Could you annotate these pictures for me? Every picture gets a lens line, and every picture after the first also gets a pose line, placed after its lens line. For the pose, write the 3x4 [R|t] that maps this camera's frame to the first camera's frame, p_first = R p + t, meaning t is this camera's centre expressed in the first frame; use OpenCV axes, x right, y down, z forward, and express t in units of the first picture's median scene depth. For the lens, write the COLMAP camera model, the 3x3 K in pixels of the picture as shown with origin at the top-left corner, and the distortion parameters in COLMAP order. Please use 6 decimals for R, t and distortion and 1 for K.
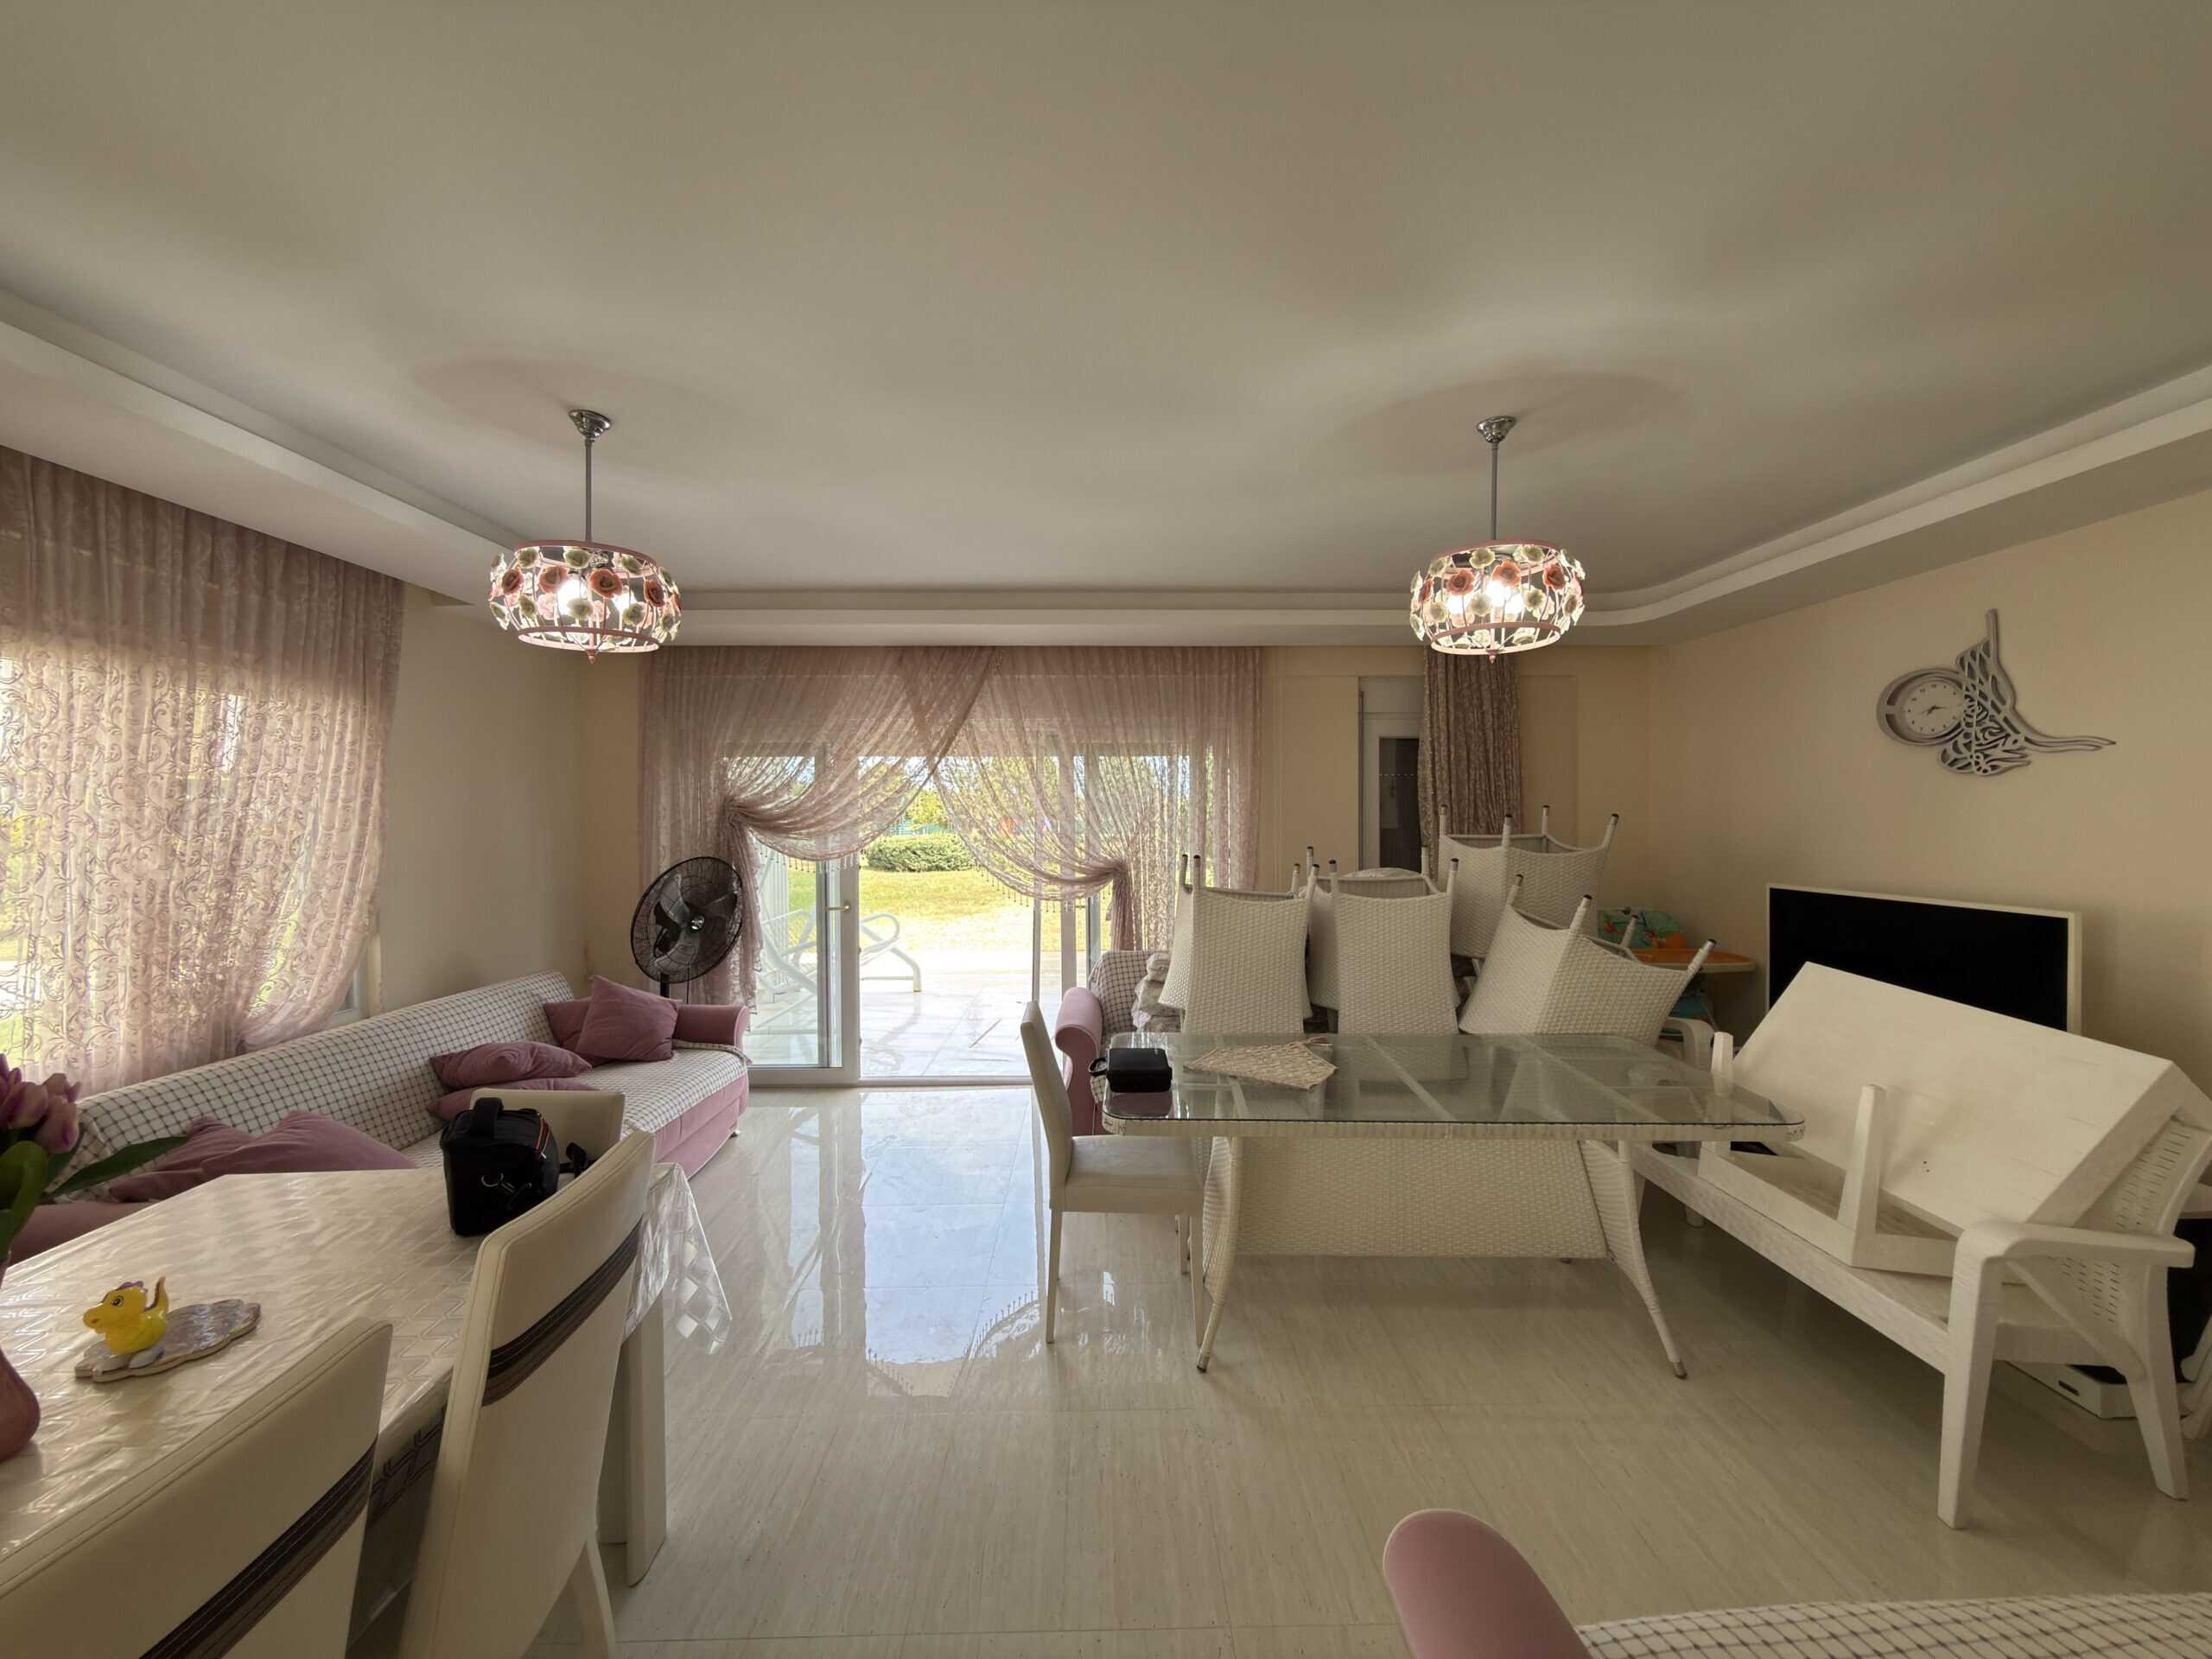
lens RADIAL K [[879.3, 0, 1108.3], [0, 879.3, 828.2], [0, 0, 1]] dist [0.001008, -0.000020]
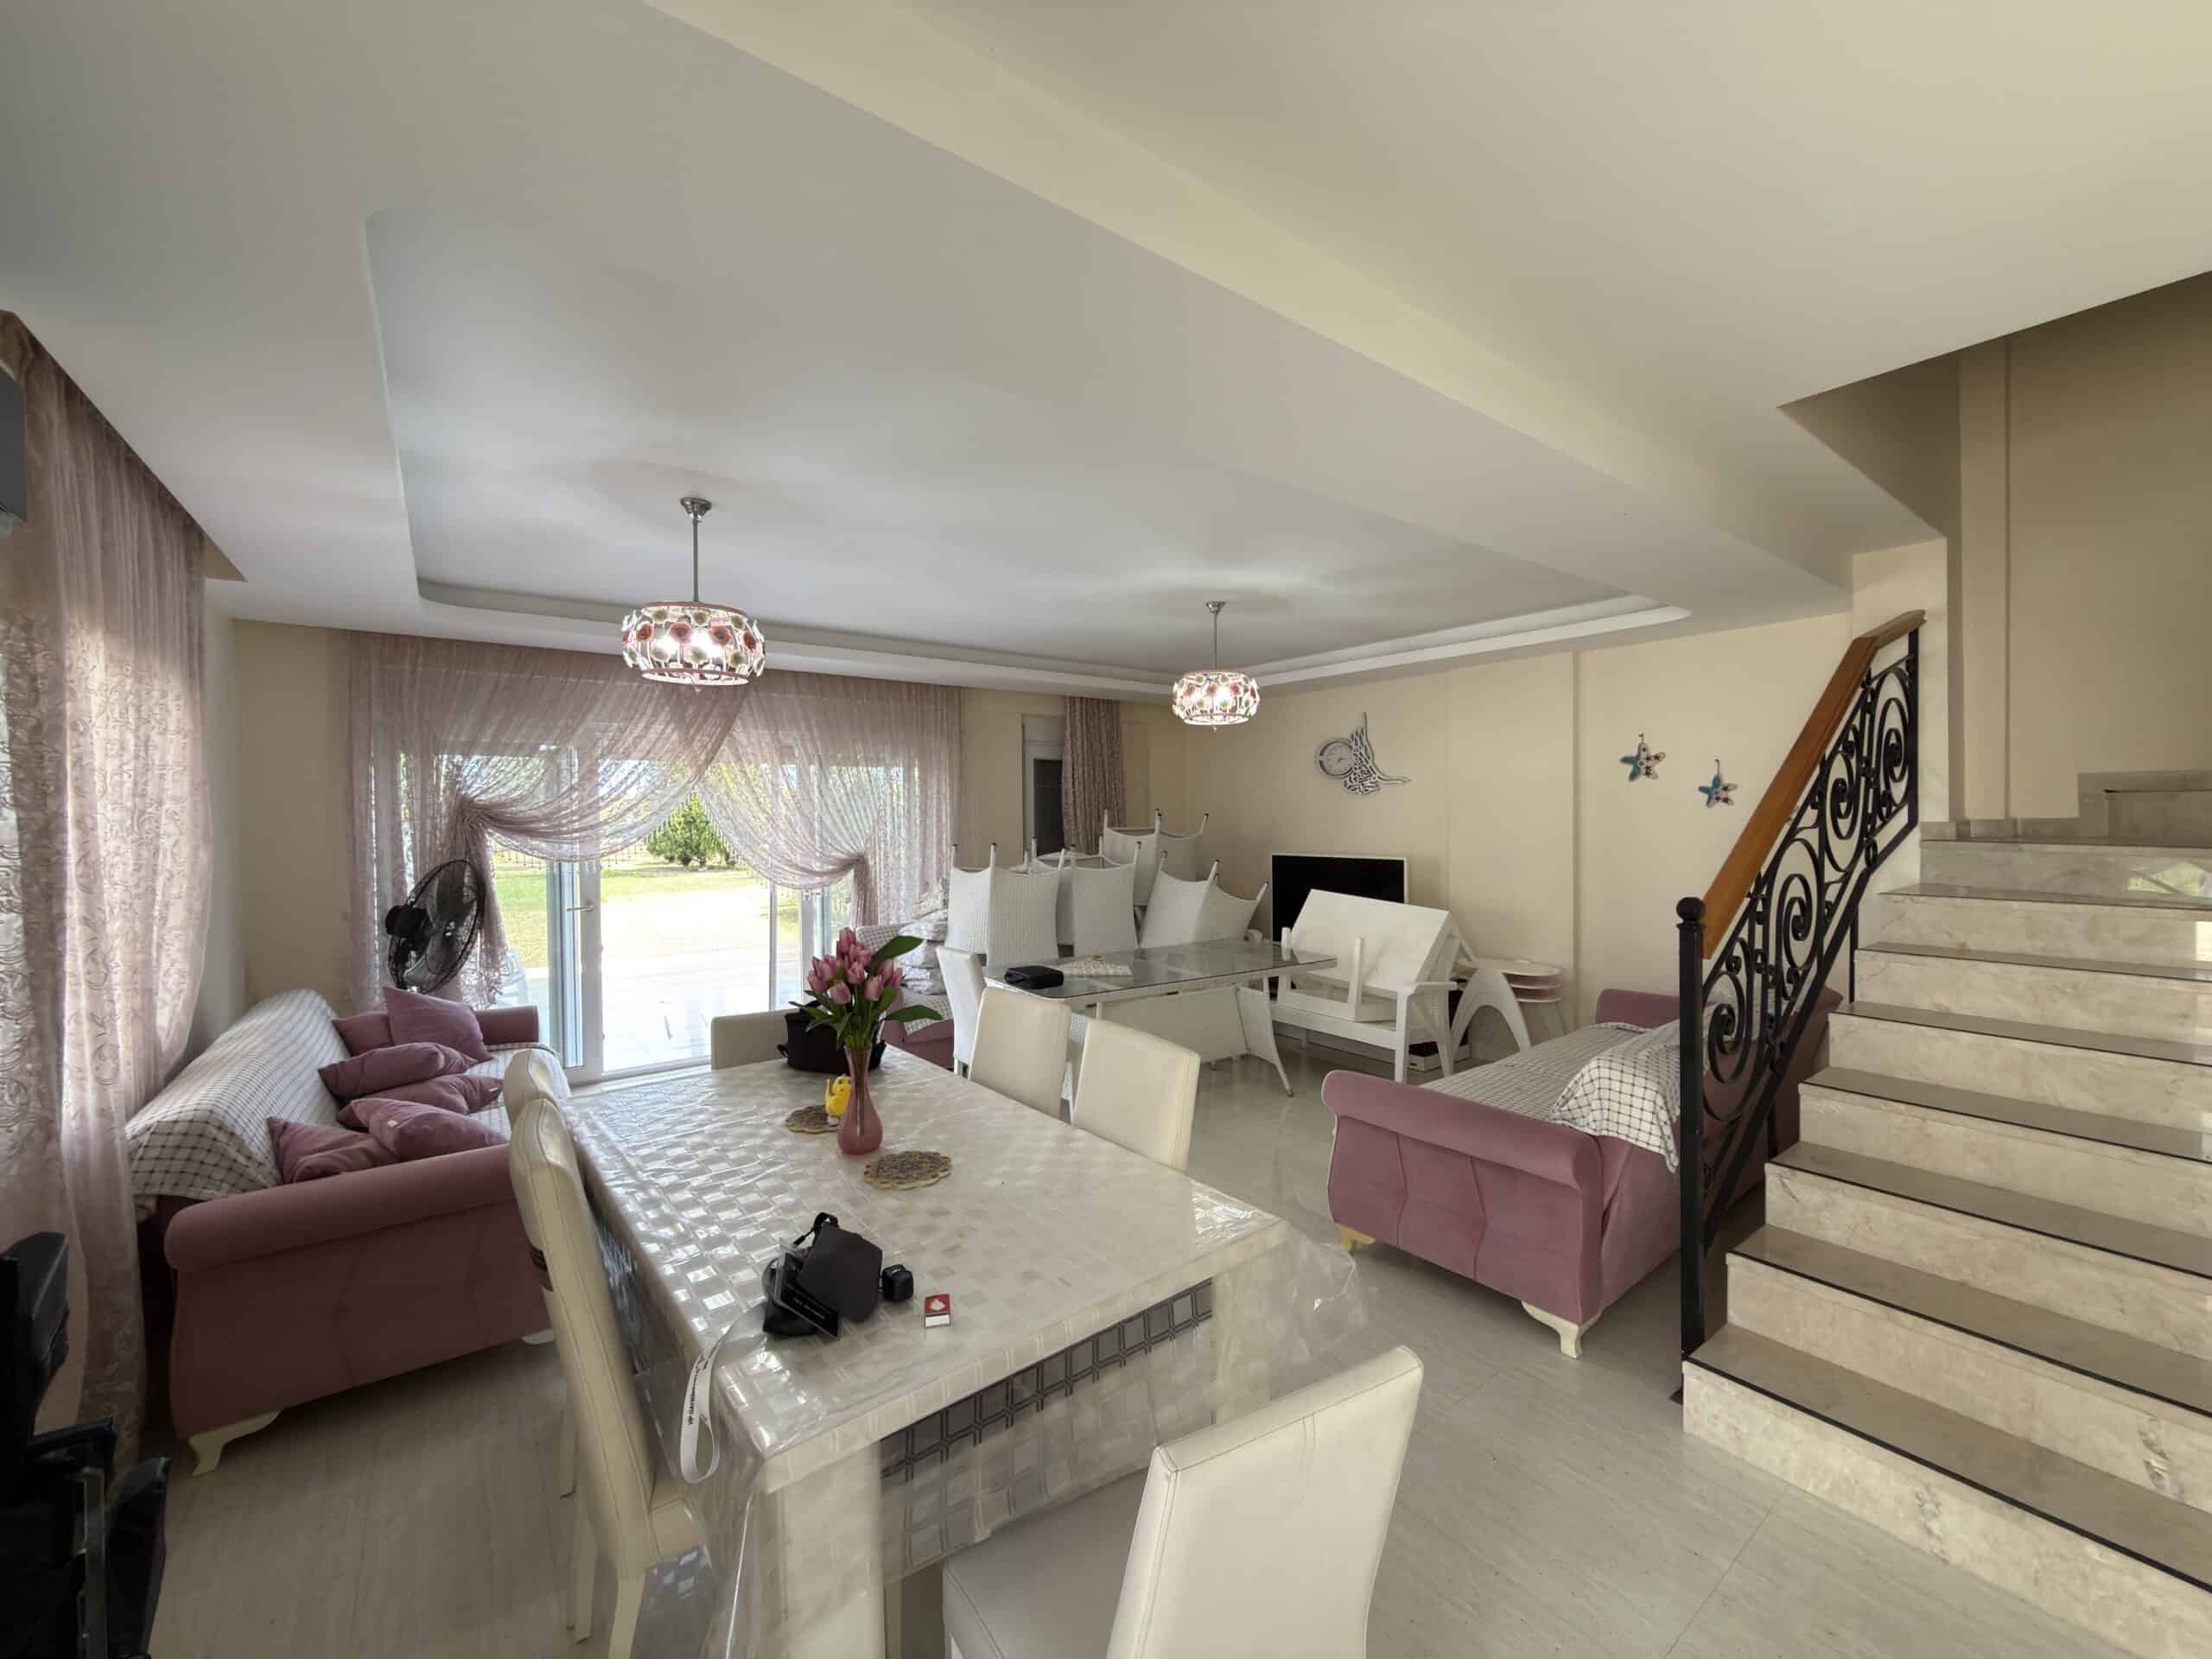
lens RADIAL K [[879.3, 0, 1108.3], [0, 879.3, 828.2], [0, 0, 1]] dist [0.001008, -0.000020]
pose [[0.812269, -0.009858, 0.583200, -0.554140], [0.012824, 0.999917, -0.000959, 0.010059], [-0.583143, 0.008257, 0.812328, -0.249831]]
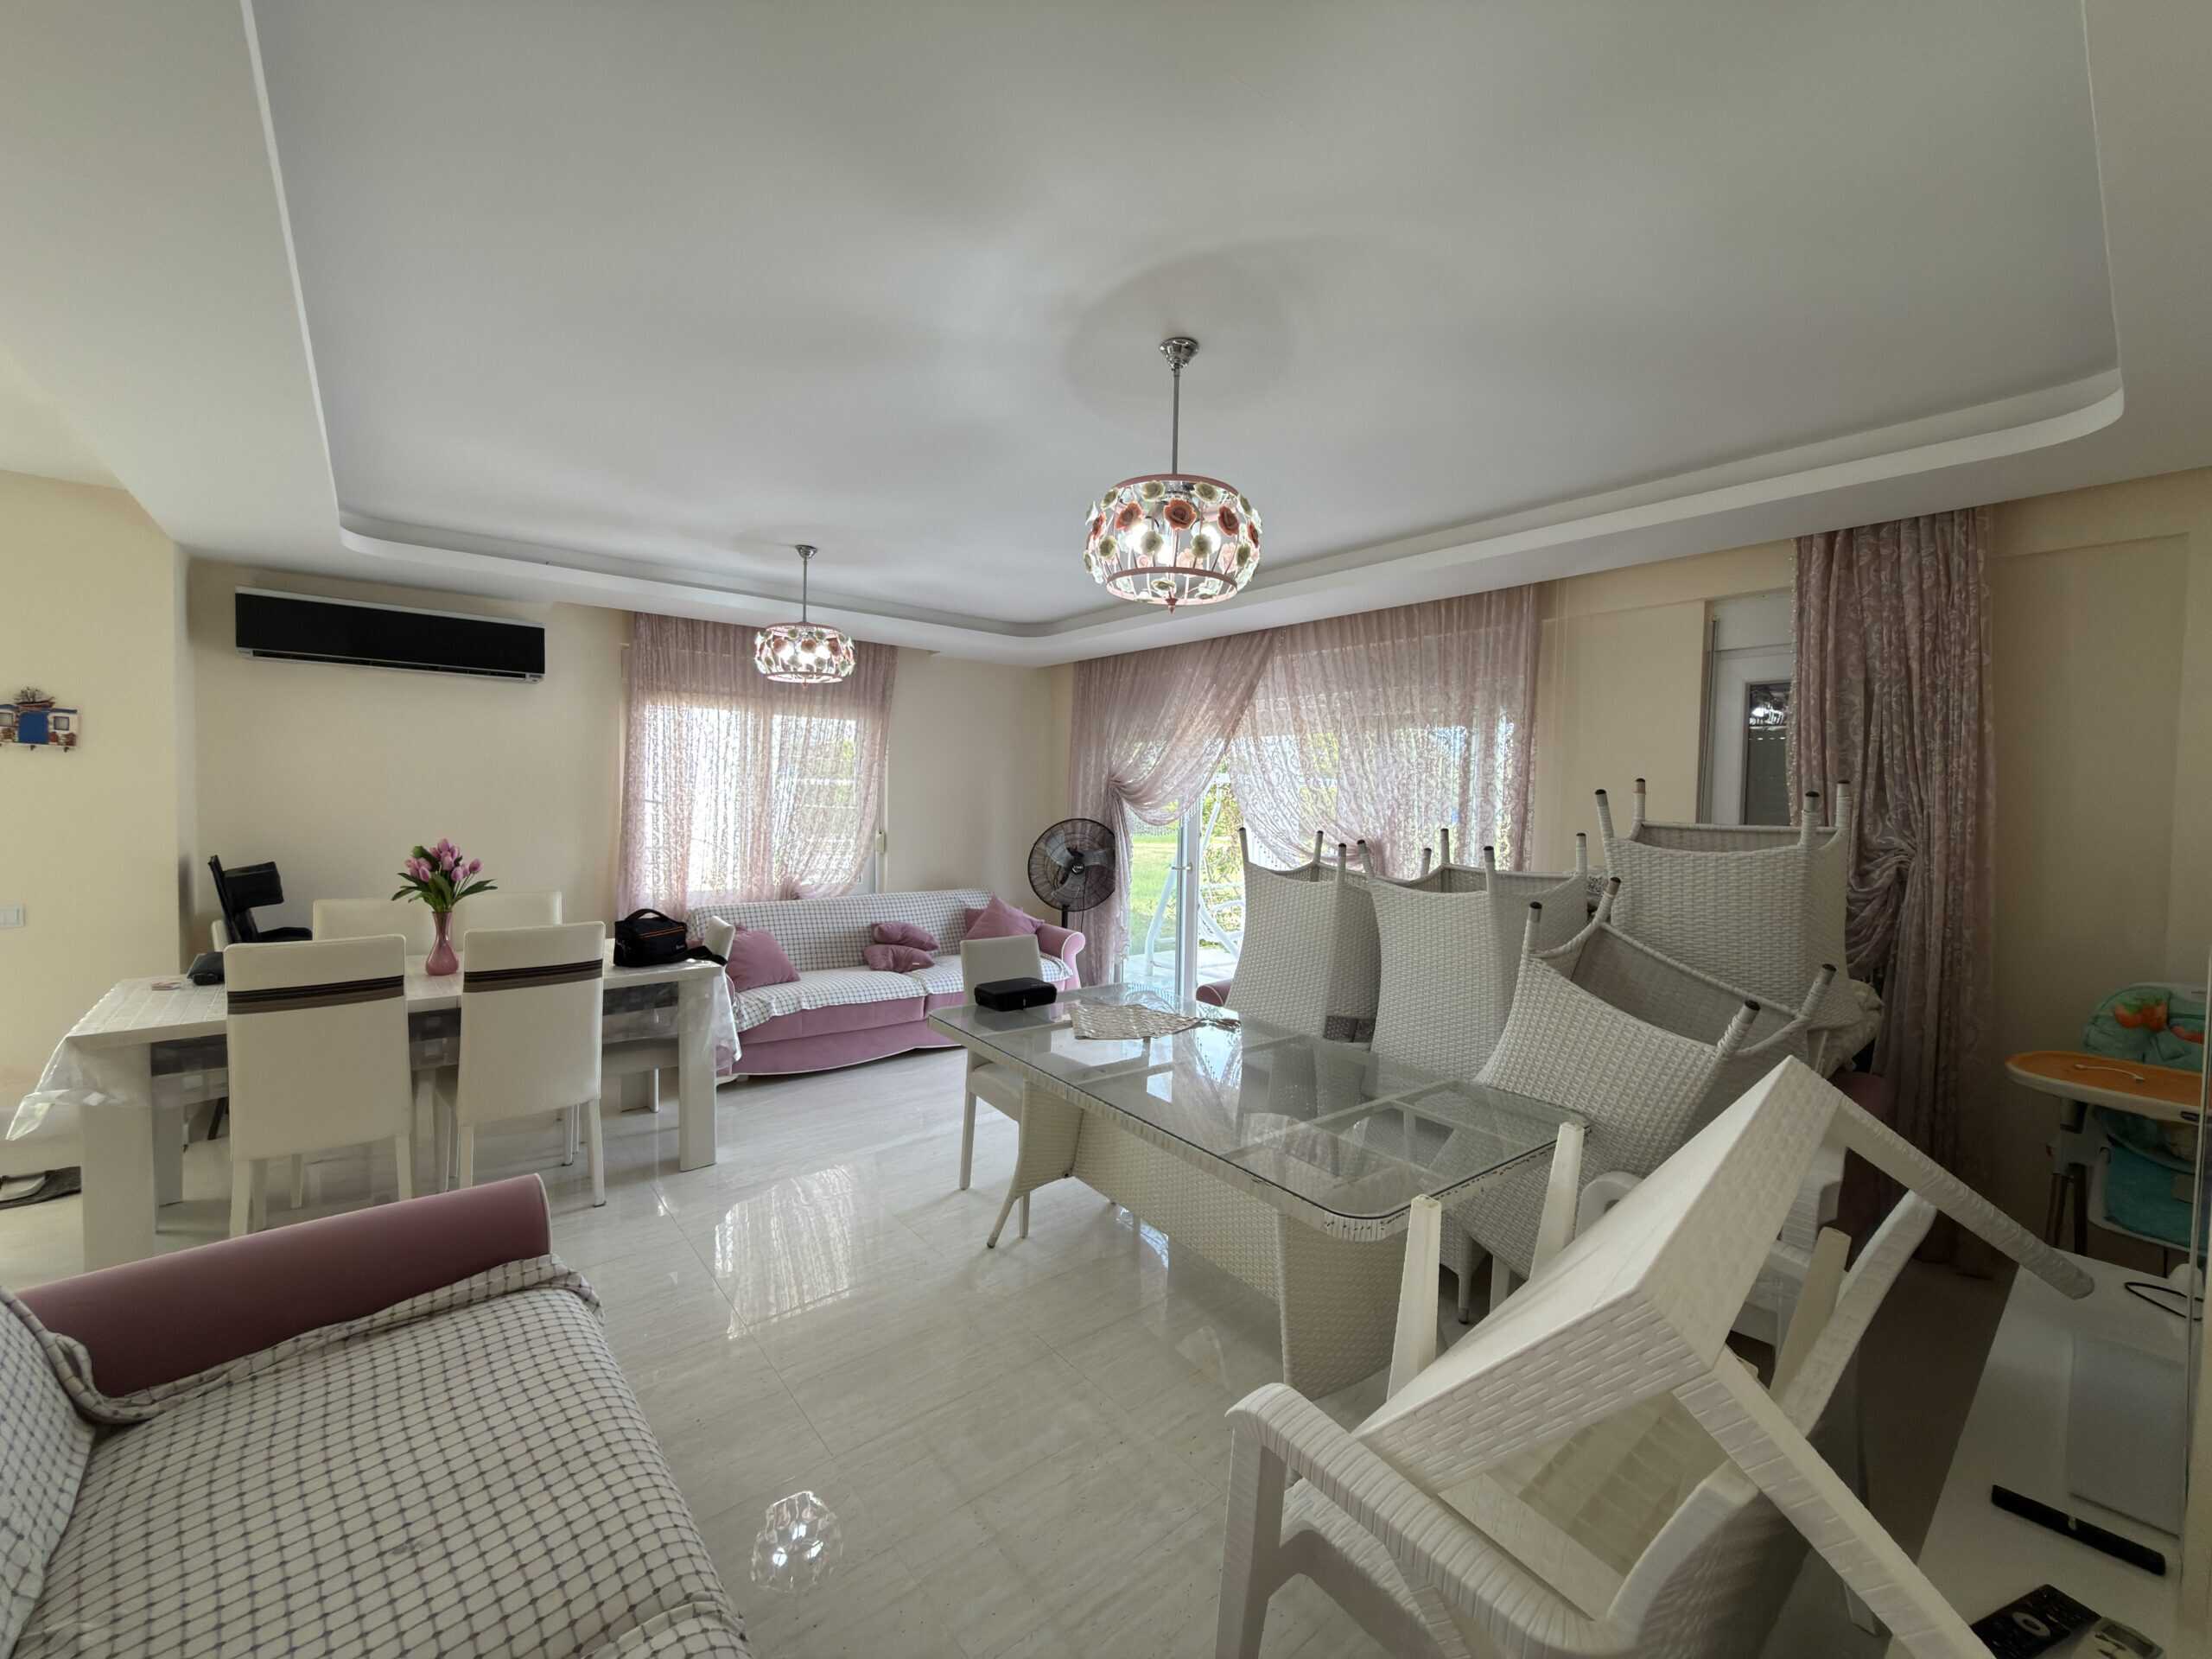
lens RADIAL K [[879.3, 0, 1108.3], [0, 879.3, 828.2], [0, 0, 1]] dist [0.001008, -0.000020]
pose [[0.628548, 0.046807, -0.776361, 0.746227], [-0.029938, 0.998904, 0.035985, -0.000356], [0.777194, 0.000624, 0.629260, 0.246796]]
